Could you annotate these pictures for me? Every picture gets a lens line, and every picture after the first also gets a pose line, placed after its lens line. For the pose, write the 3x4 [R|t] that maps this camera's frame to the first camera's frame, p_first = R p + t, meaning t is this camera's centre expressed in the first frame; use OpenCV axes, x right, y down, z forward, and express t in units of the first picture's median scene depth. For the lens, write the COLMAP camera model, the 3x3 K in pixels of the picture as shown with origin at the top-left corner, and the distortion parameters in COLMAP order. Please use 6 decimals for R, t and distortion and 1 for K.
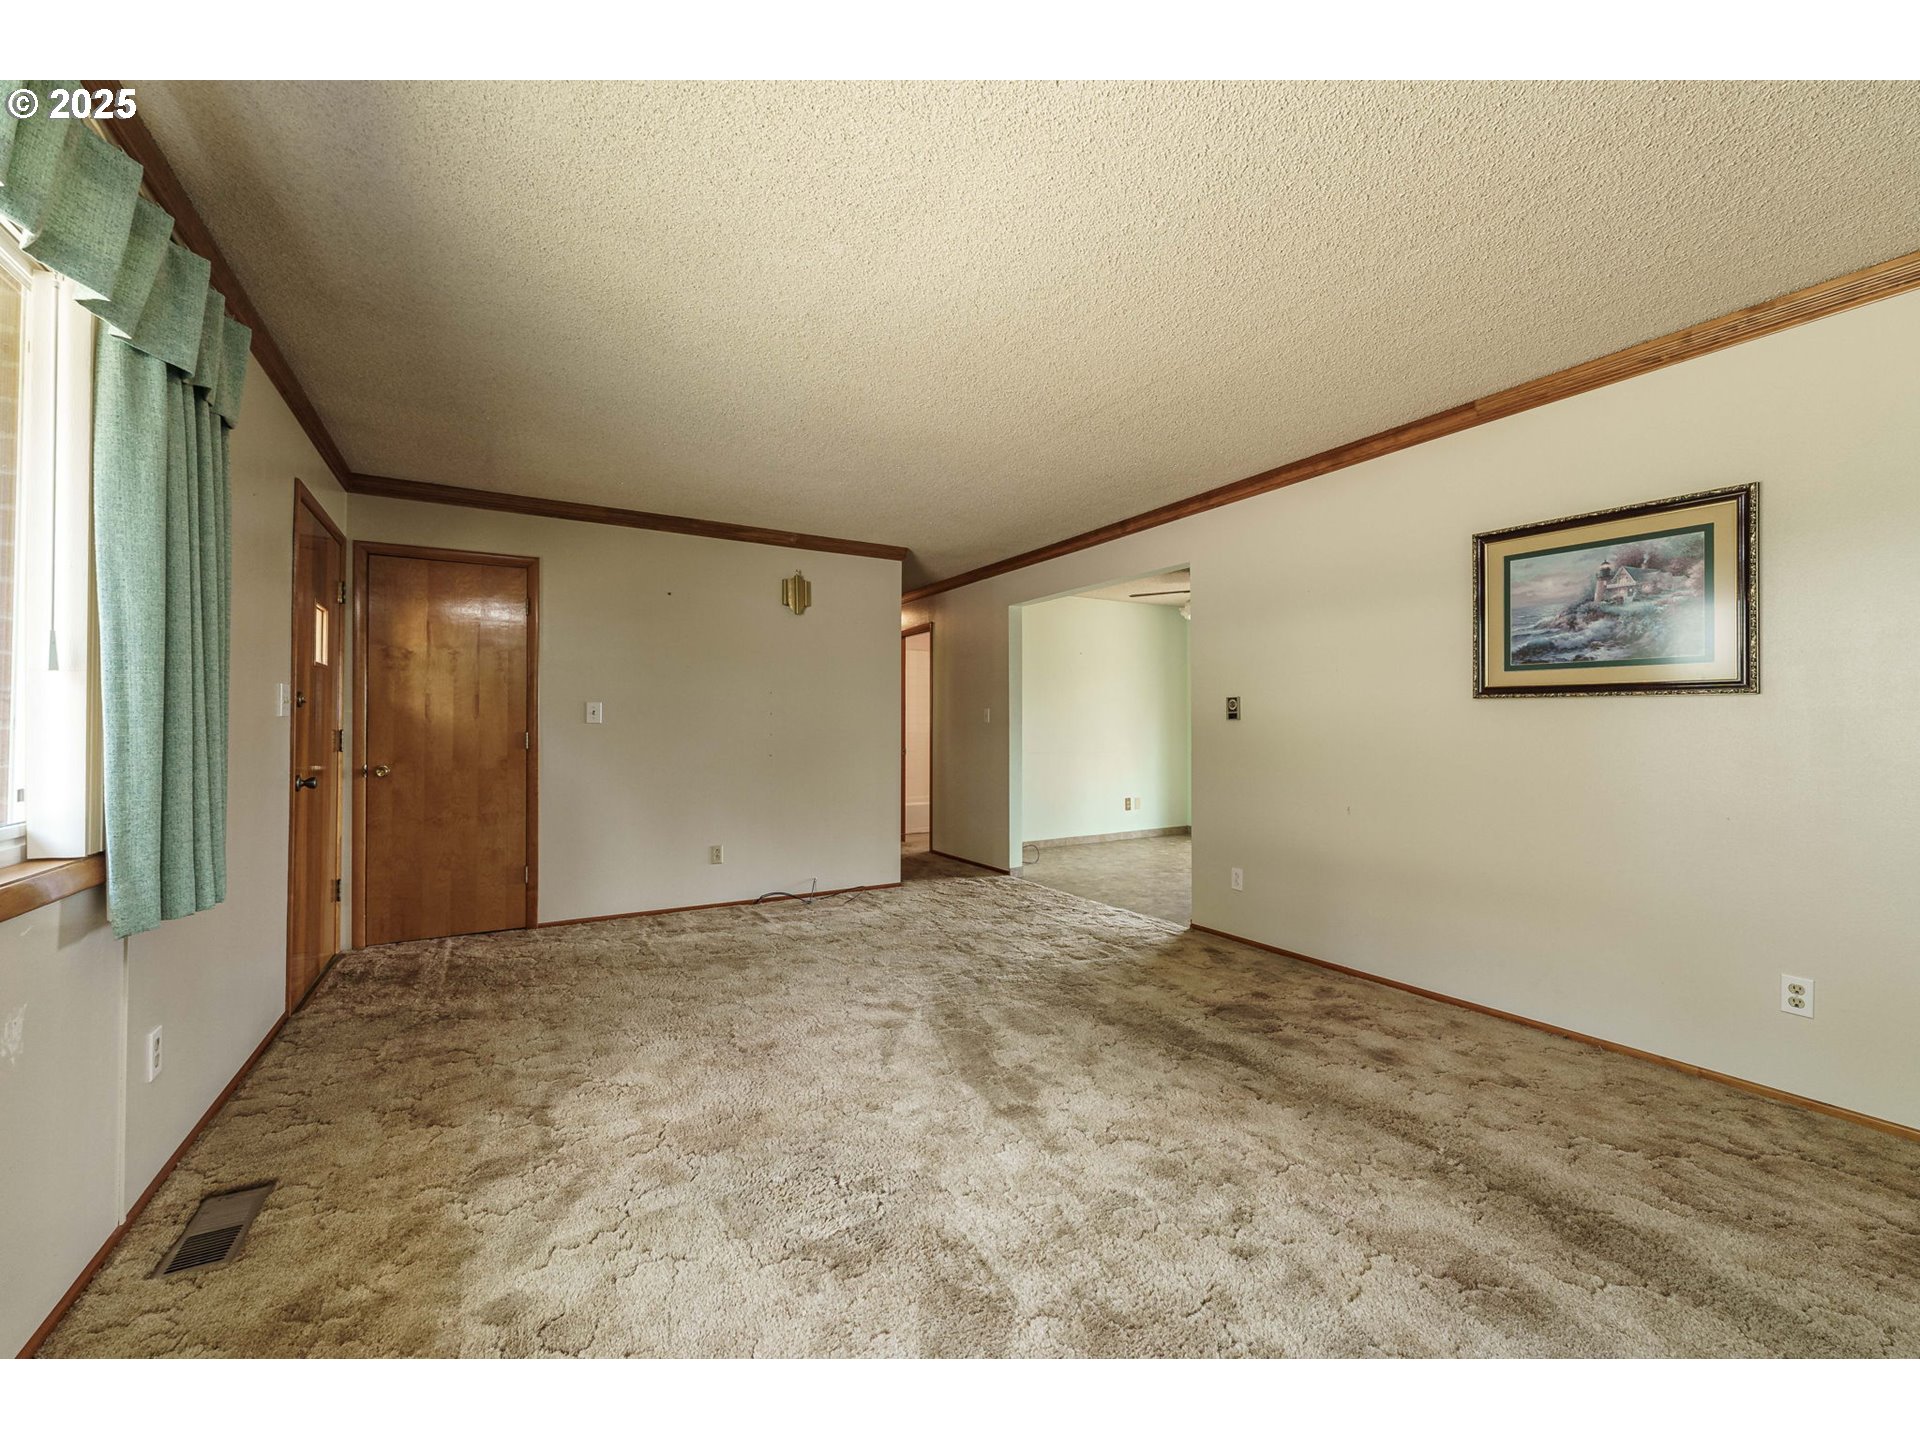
lens RADIAL K [[774.1, 0, 948.3], [0, 774.1, 714.5], [0, 0, 1]] dist [-0.000423, -0.000690]
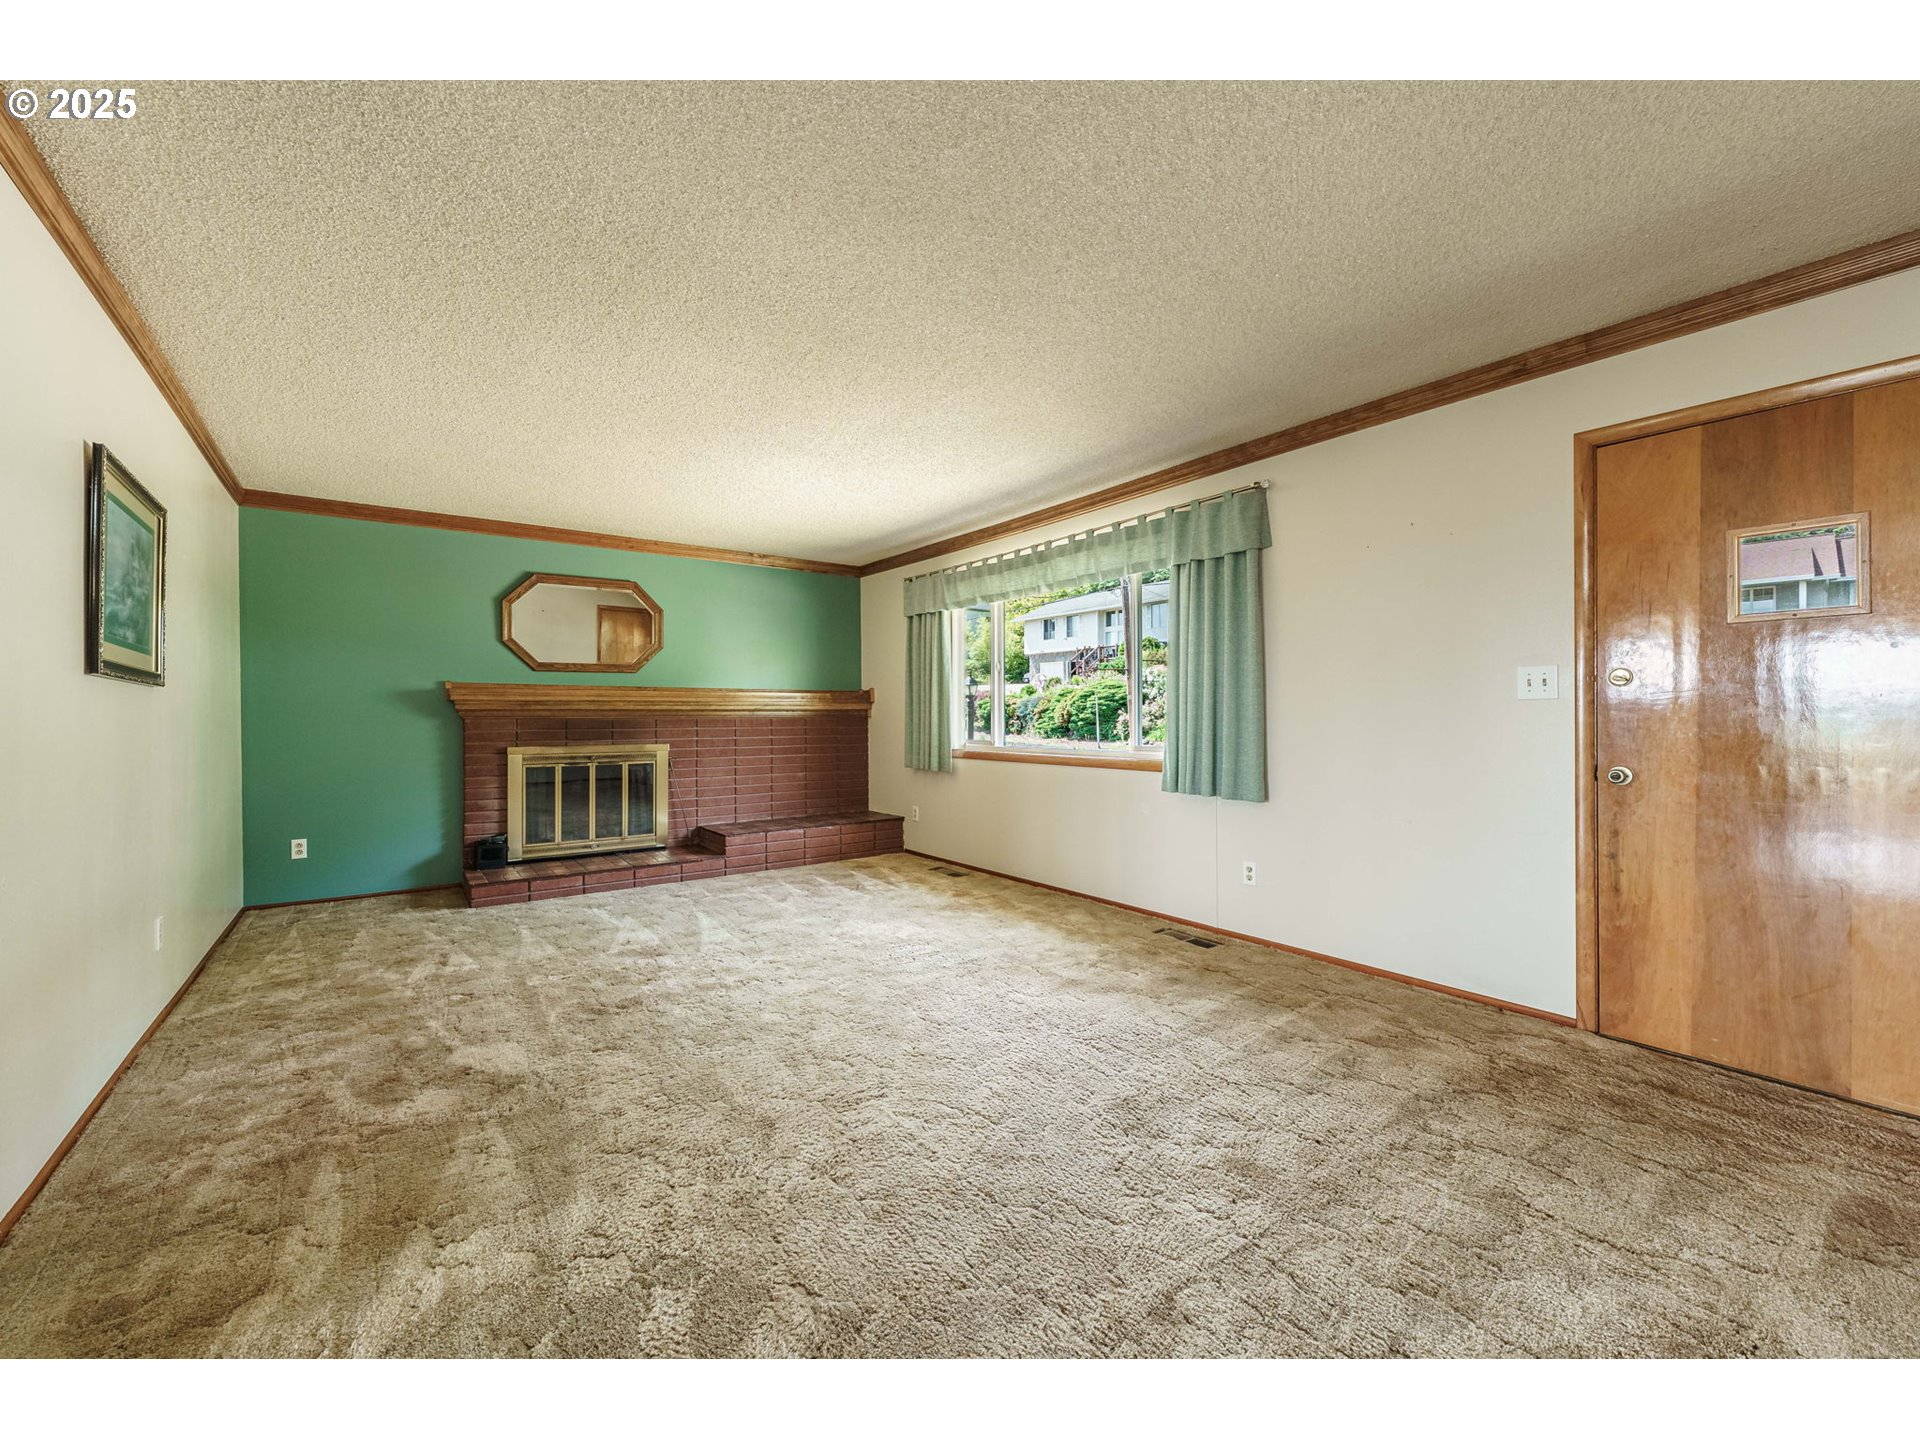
lens RADIAL K [[774.1, 0, 961.2], [0, 774.1, 725.8], [0, 0, 1]] dist [-0.000423, -0.000690]
pose [[-0.994029, 0.000088, -0.109115, -0.027148], [0.000484, 0.999993, -0.003600, 0.030756], [0.109114, -0.003632, -0.994023, 1.868944]]
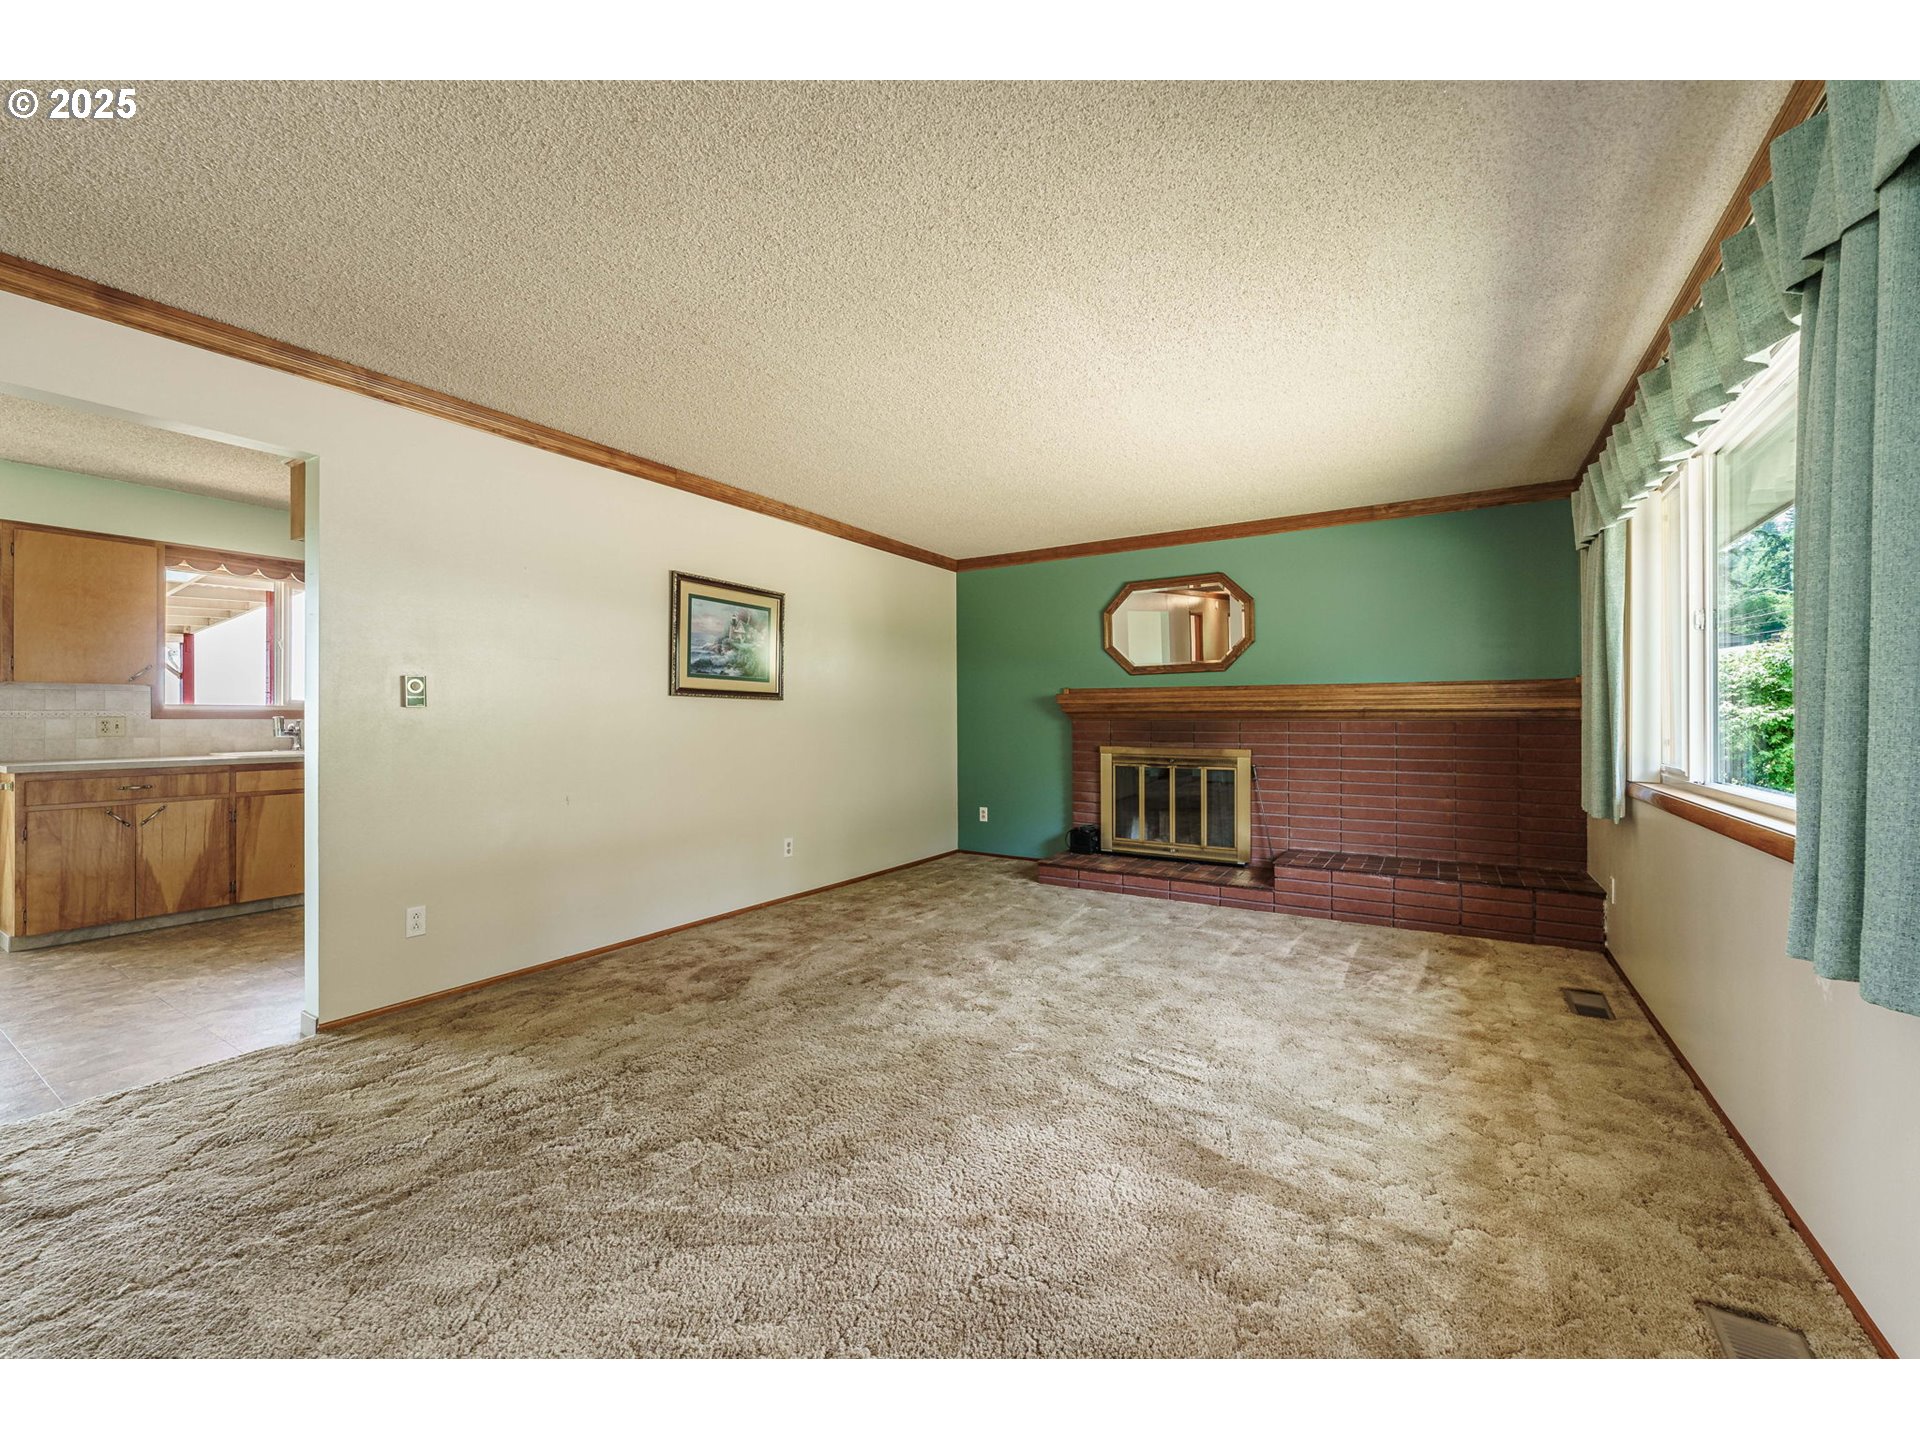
lens RADIAL K [[774.1, 0, 947.3], [0, 774.1, 718.0], [0, 0, 1]] dist [-0.000423, -0.000690]
pose [[-0.454607, -0.004368, 0.890681, -0.732383], [-0.015341, 0.999878, -0.002927, 0.014427], [-0.890560, -0.014995, -0.454619, 1.234920]]
